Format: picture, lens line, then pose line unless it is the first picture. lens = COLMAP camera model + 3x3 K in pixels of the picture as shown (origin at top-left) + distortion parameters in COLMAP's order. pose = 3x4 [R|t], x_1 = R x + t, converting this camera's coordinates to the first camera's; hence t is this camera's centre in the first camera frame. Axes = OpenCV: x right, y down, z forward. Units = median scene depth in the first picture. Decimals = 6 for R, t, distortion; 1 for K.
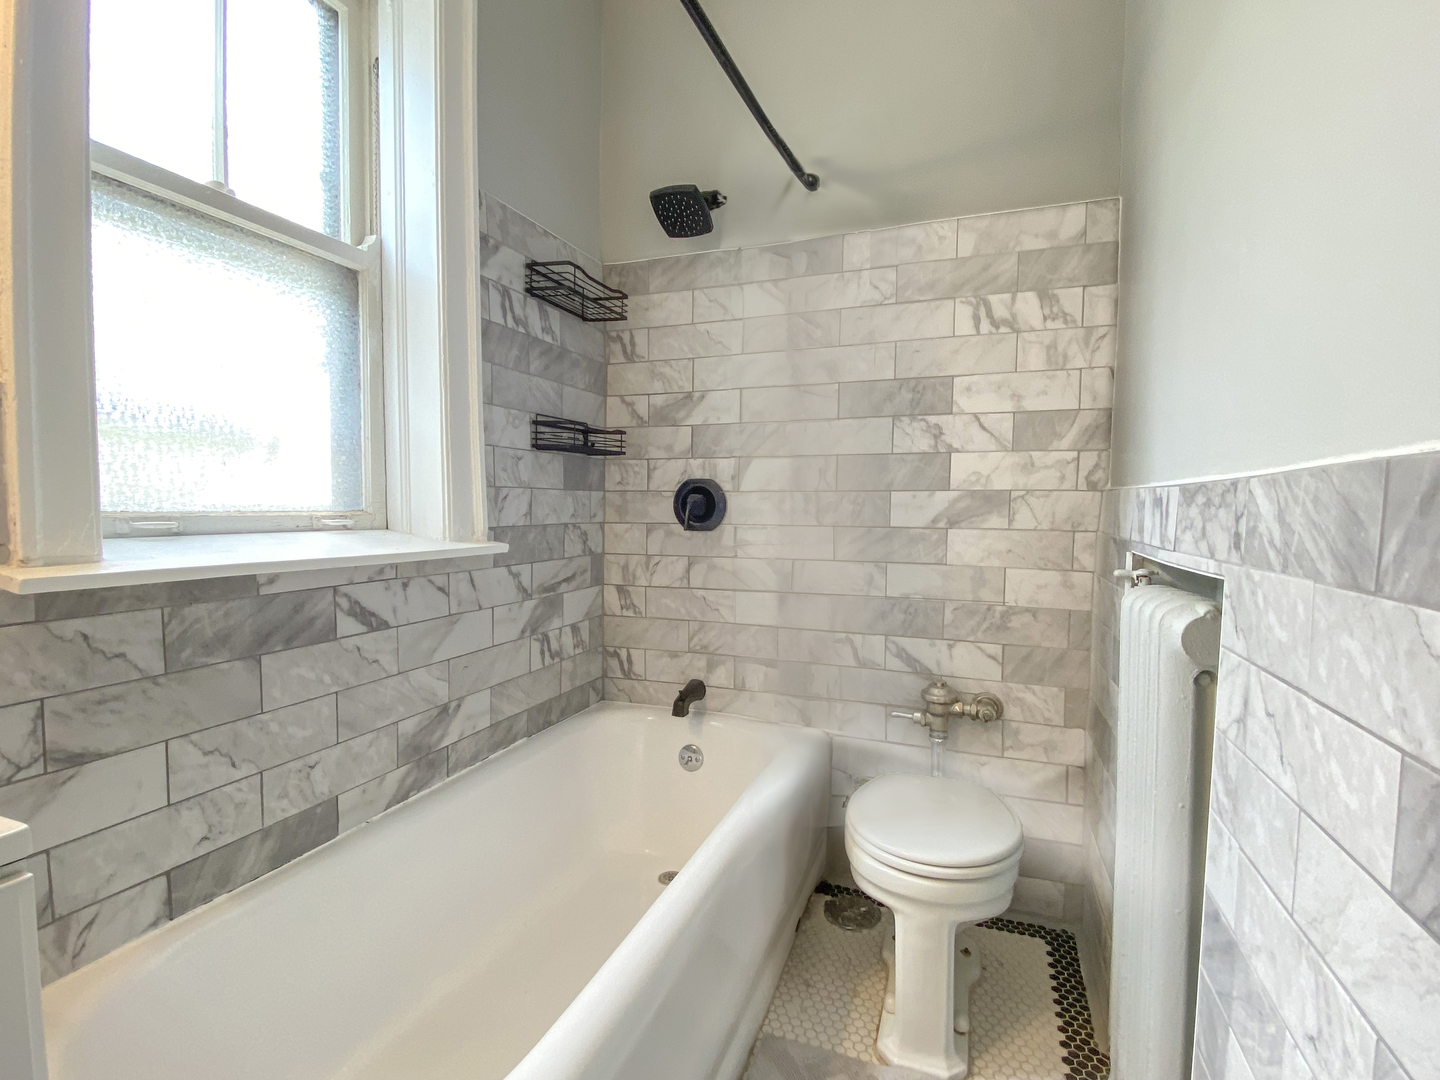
lens RADIAL K [[693.5, 0, 717.7], [0, 693.5, 543.5], [0, 0, 1]] dist [-0.002787, -0.001046]
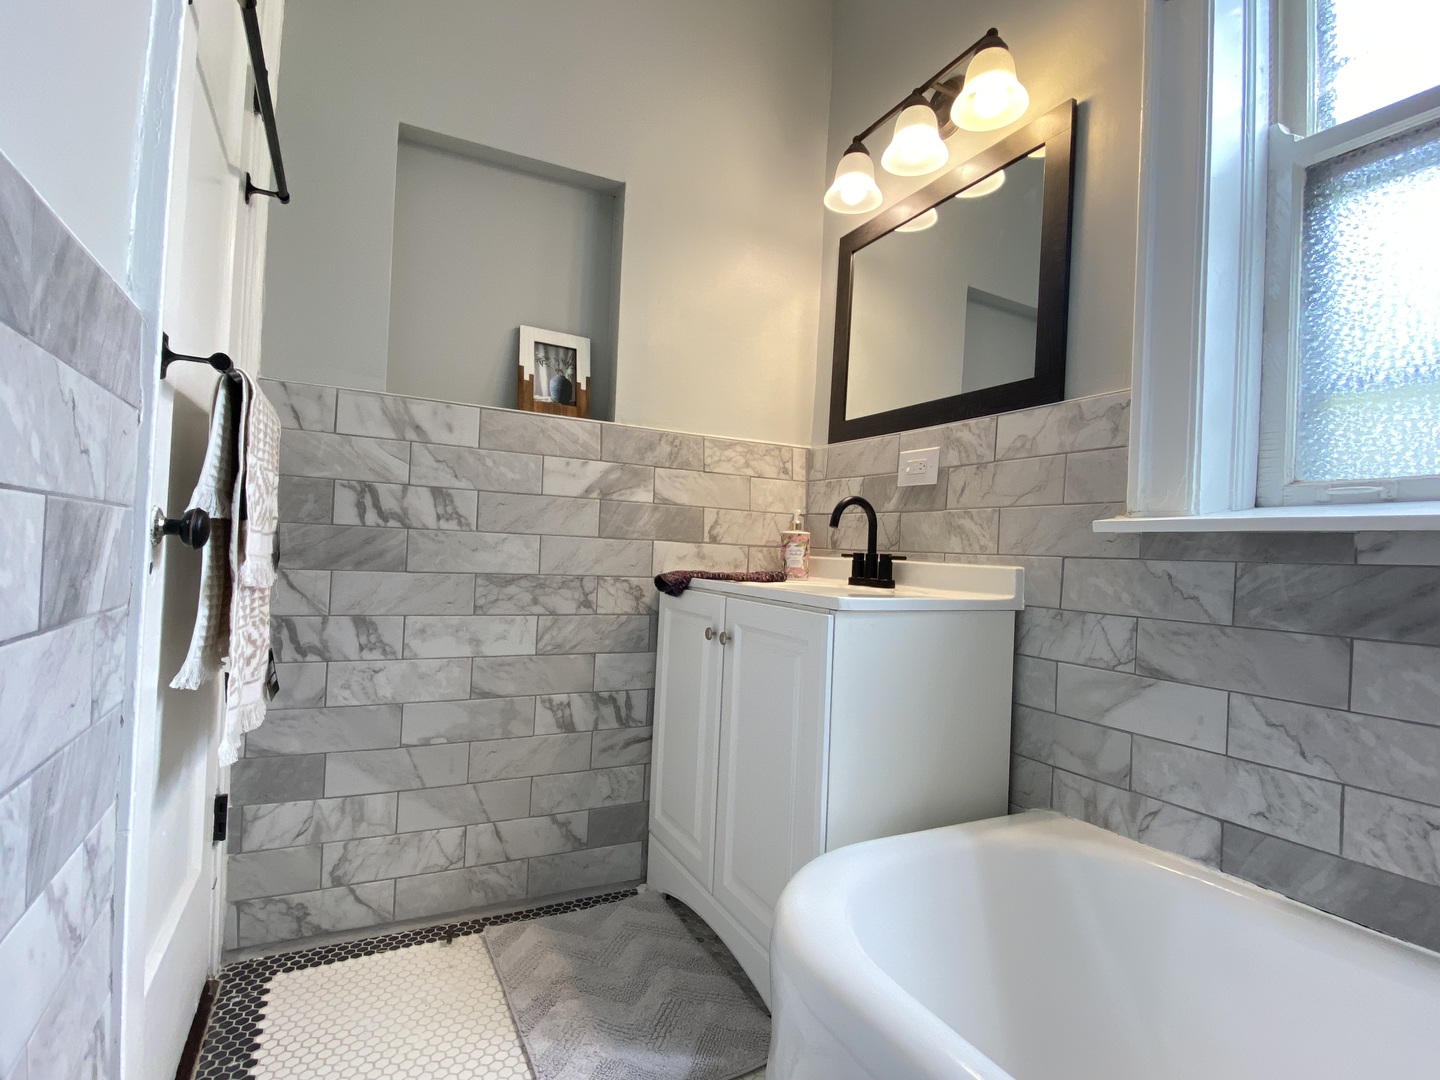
lens RADIAL K [[693.5, 0, 717.7], [0, 693.5, 543.5], [0, 0, 1]] dist [-0.002787, -0.001046]
pose [[-0.646604, -0.046330, -0.761418, 0.492405], [-0.087116, 0.996108, 0.013369, 0.119485], [0.757836, 0.074976, -0.648123, 1.084220]]
